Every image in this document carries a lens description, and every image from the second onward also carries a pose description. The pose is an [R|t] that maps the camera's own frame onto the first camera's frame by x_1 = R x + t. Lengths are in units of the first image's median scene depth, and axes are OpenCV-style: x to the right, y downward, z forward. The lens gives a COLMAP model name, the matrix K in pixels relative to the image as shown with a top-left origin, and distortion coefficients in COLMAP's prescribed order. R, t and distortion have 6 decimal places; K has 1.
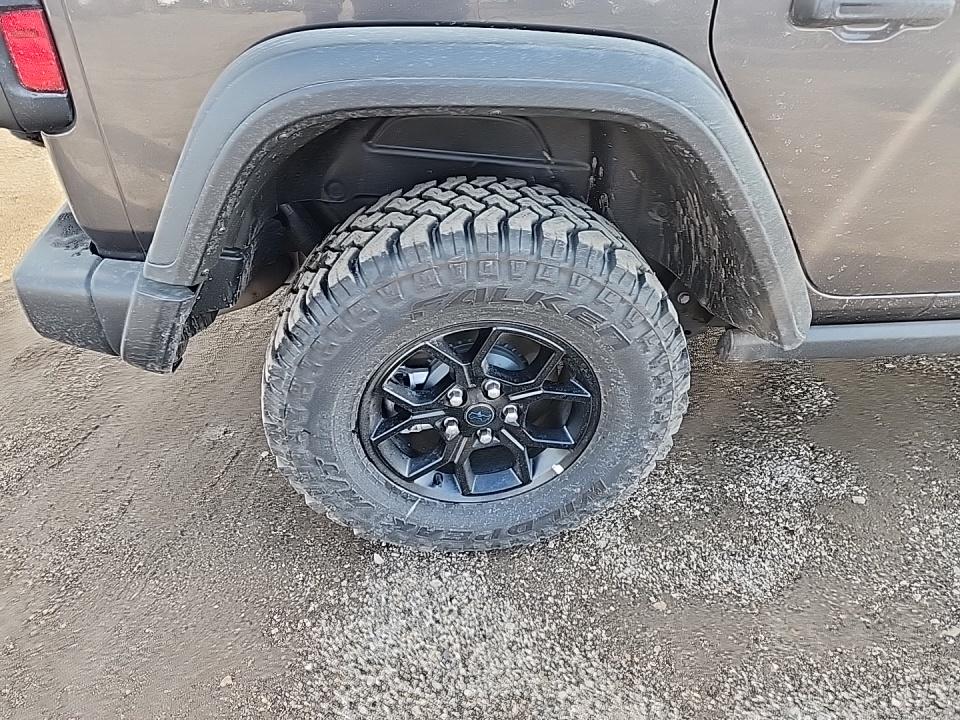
lens RADIAL K [[647.6, 0, 470.9], [0, 647.6, 362.9], [0, 0, 1]] dist [0.030927, -0.026670]
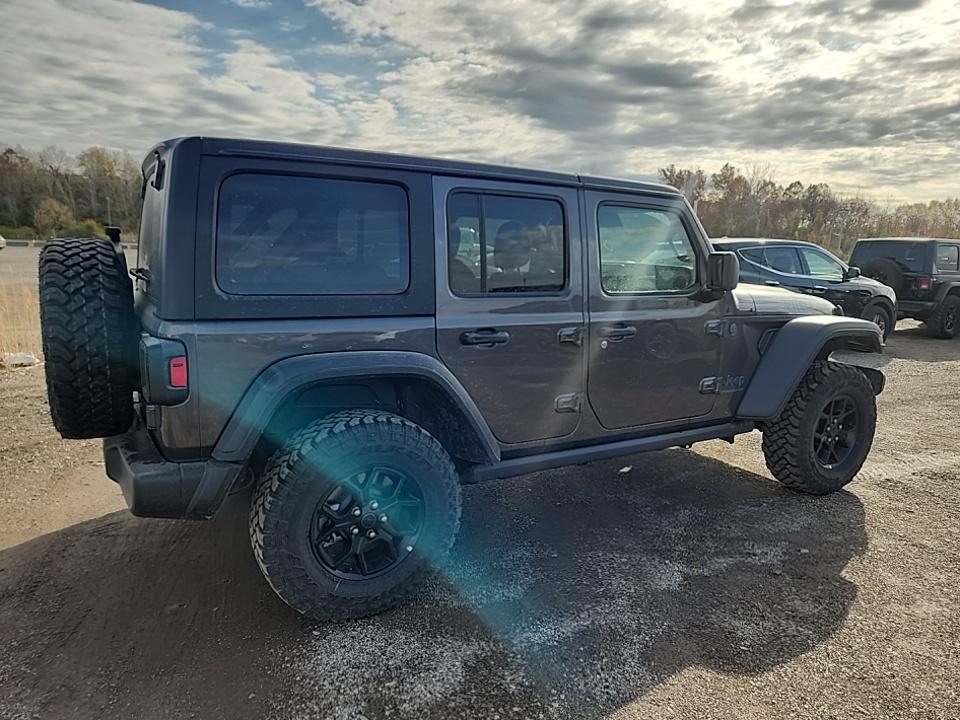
lens RADIAL K [[647.6, 0, 489.5], [0, 647.6, 369.1], [0, 0, 1]] dist [0.030927, -0.026670]
pose [[0.904103, -0.065860, 0.422208, -0.483265], [0.255907, 0.874724, -0.411546, 0.613964], [-0.342211, 0.480126, 0.807695, -1.019093]]
